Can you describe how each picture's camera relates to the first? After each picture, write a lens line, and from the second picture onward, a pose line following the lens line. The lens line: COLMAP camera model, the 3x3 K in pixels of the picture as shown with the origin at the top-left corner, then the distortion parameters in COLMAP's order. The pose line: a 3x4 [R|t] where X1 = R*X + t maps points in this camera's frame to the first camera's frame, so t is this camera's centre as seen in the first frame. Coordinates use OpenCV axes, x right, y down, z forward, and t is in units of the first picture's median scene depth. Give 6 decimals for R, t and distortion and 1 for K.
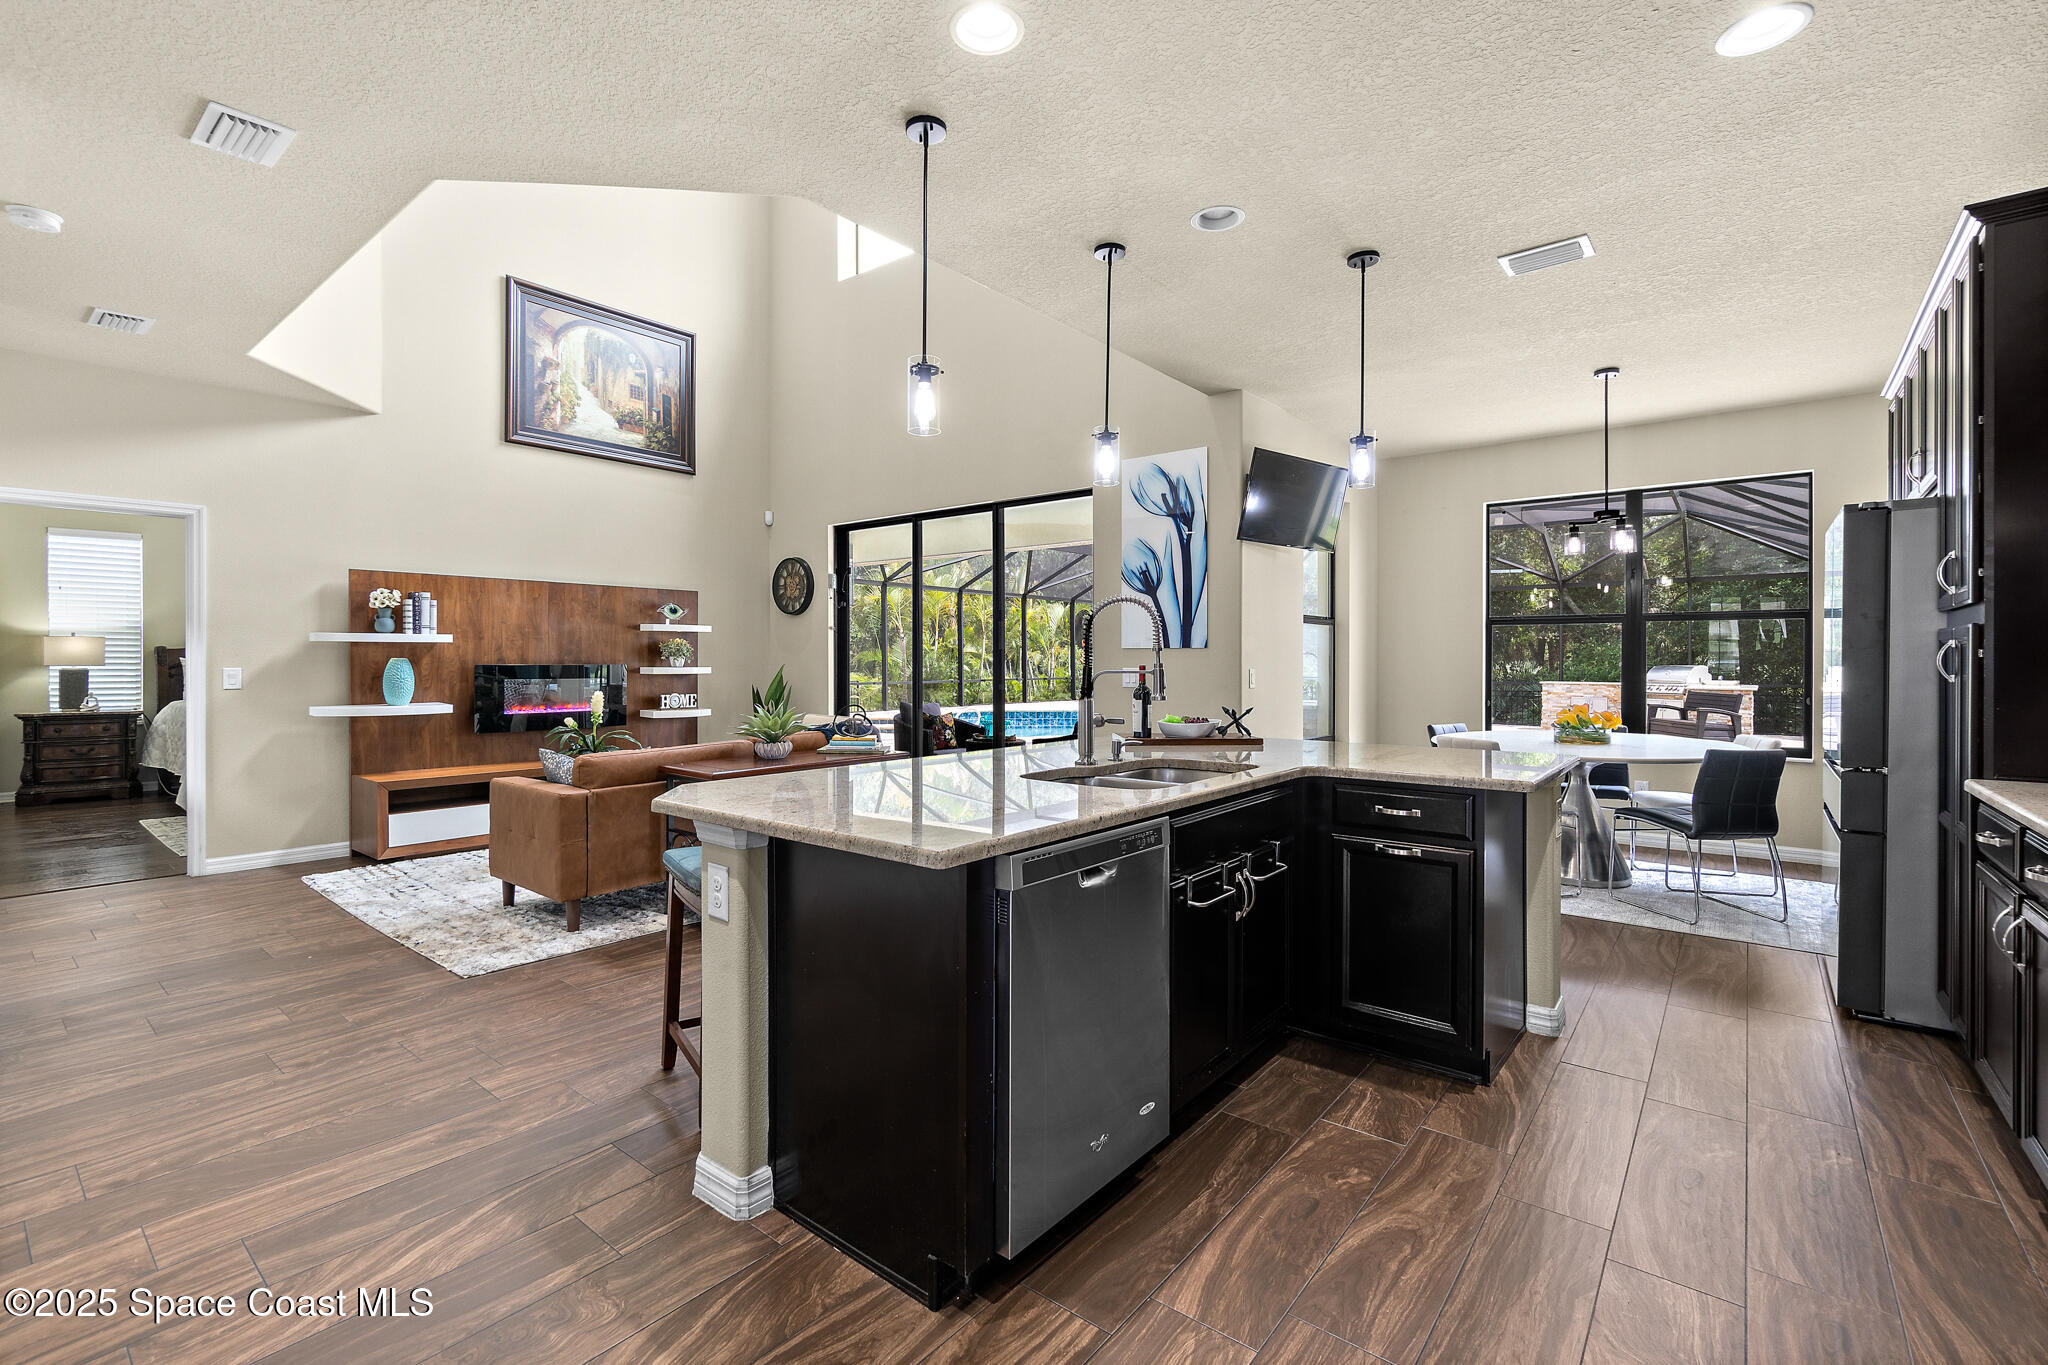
lens RADIAL K [[897.3, 0, 1009.7], [0, 897.3, 661.9], [0, 0, 1]] dist [-0.002236, -0.001002]
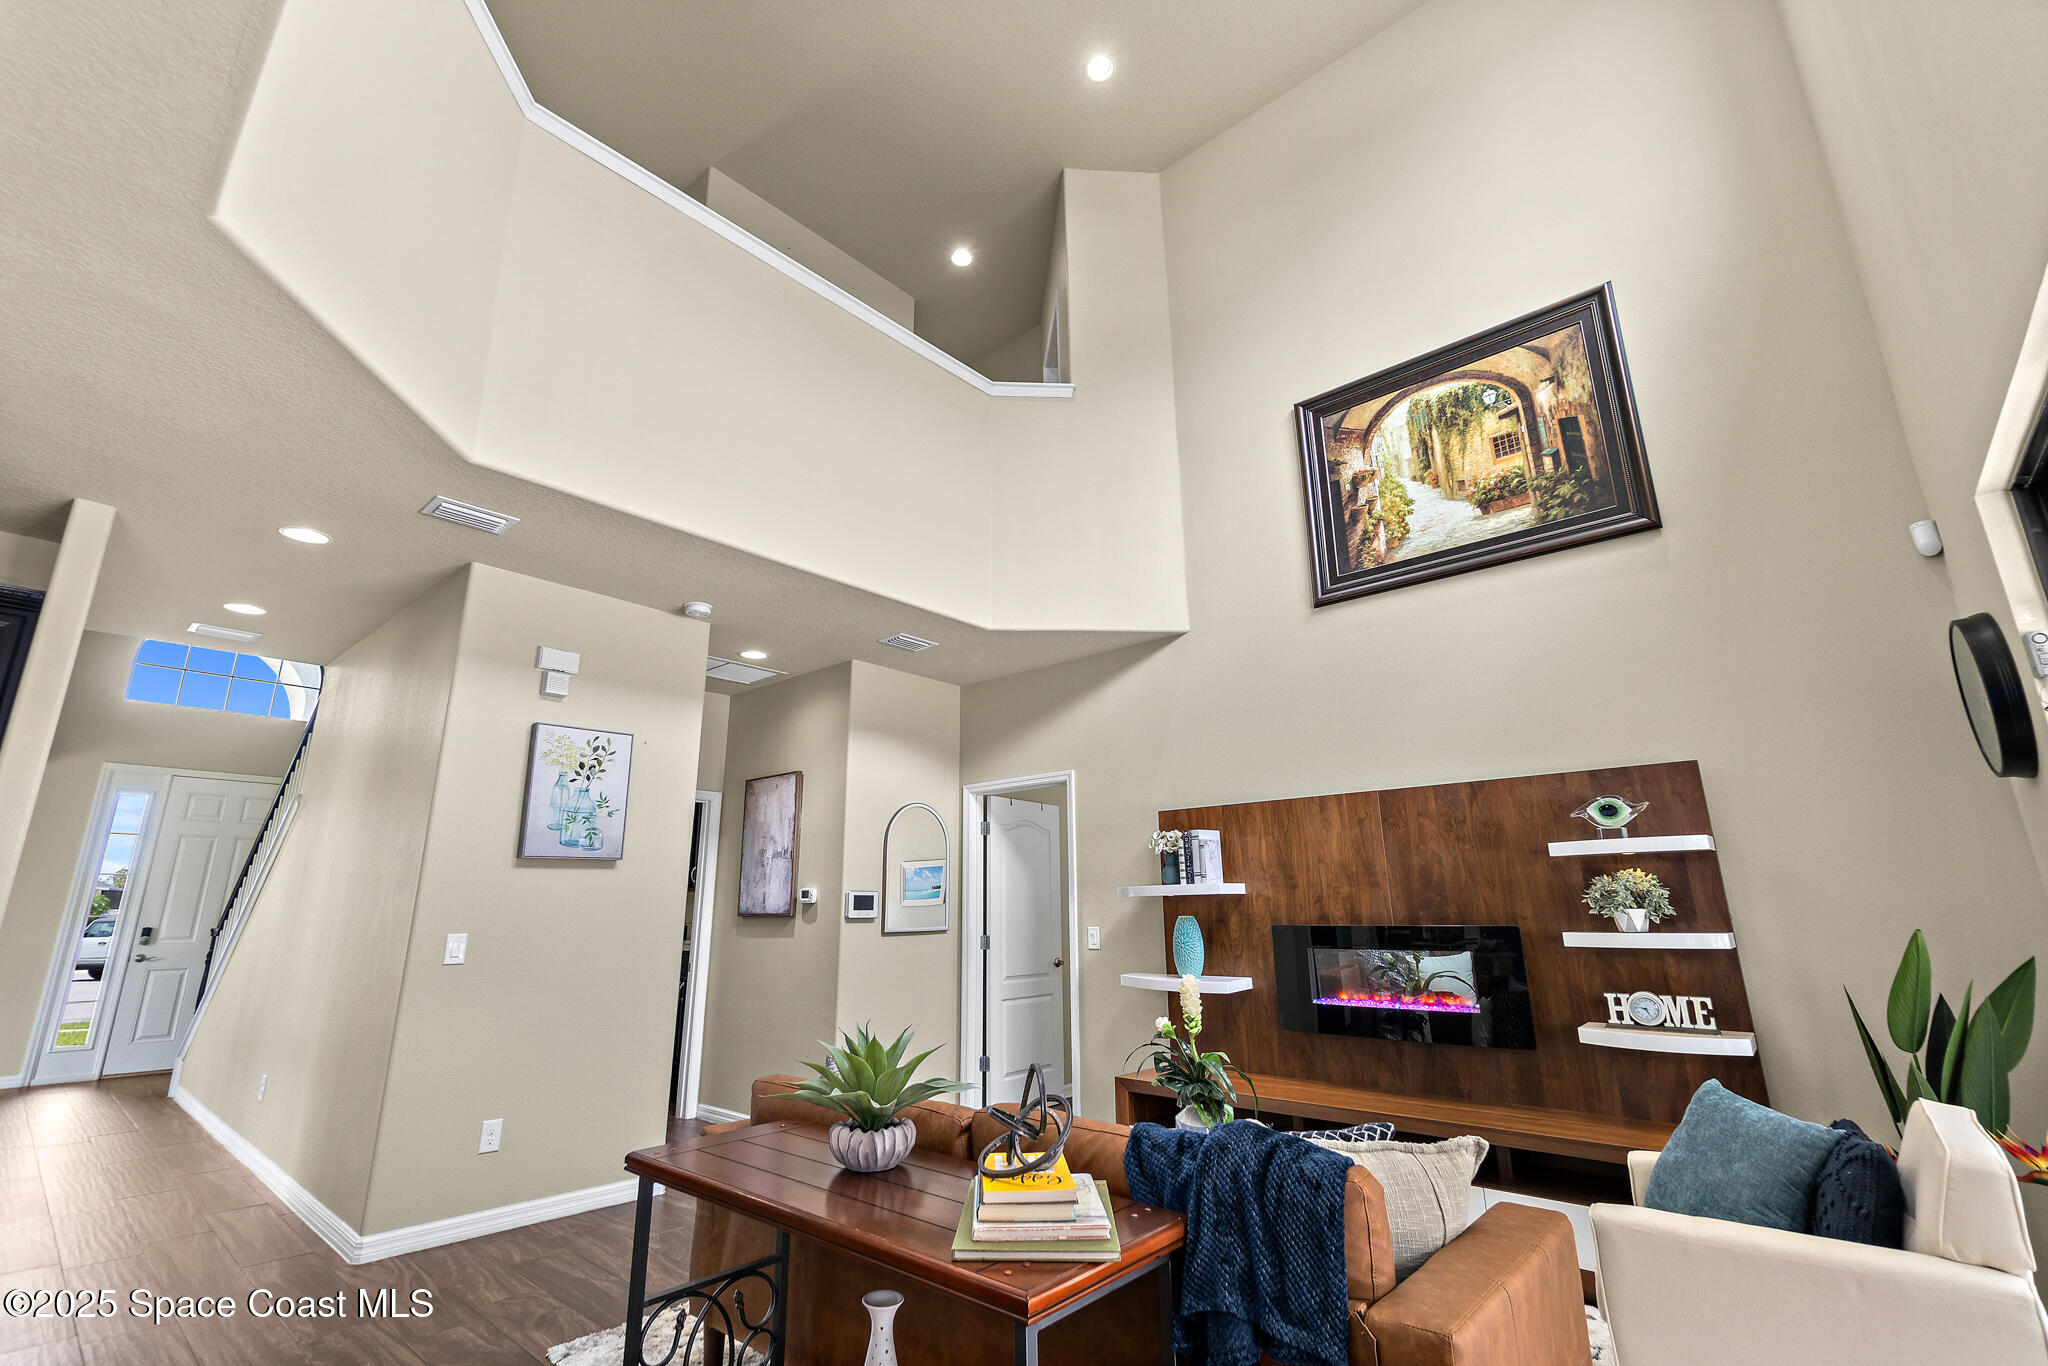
lens RADIAL K [[897.3, 0, 1012.4], [0, 897.3, 677.9], [0, 0, 1]] dist [-0.002236, -0.001002]
pose [[-0.039499, -0.261917, -0.964282, 0.135231], [-0.000162, 0.965037, -0.262115, 0.000717], [0.999220, -0.010197, -0.038160, 0.776807]]
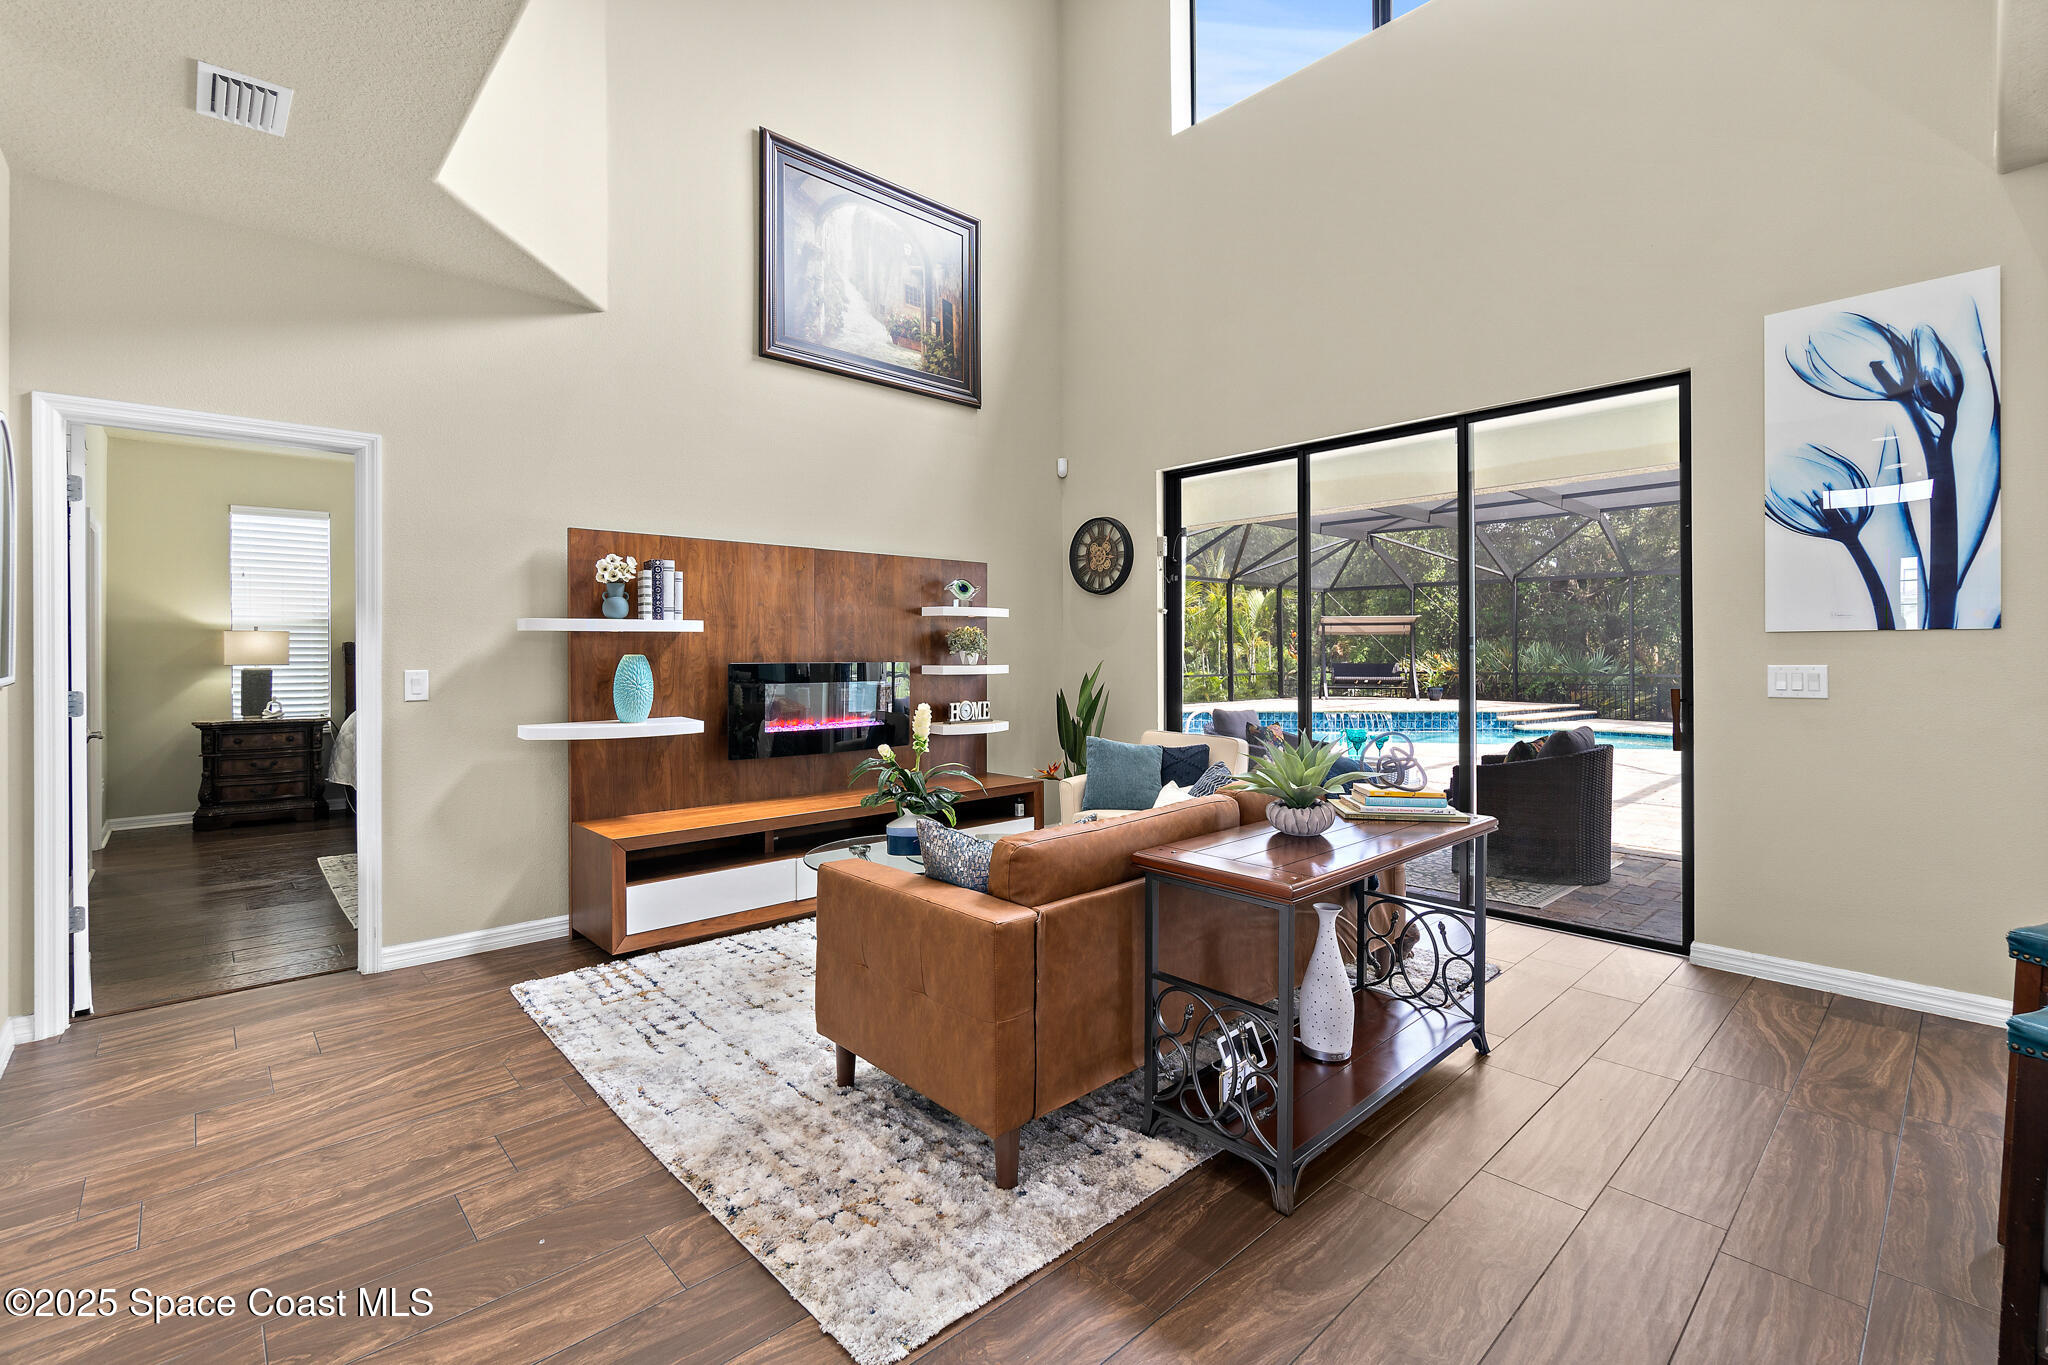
lens RADIAL K [[897.3, 0, 1016.8], [0, 897.3, 648.6], [0, 0, 1]] dist [-0.002236, -0.001002]
pose [[0.990713, -0.006245, -0.135825, -0.257859], [0.005190, 0.999954, -0.008114, -0.001462], [0.135869, 0.007334, 0.990700, 0.308631]]
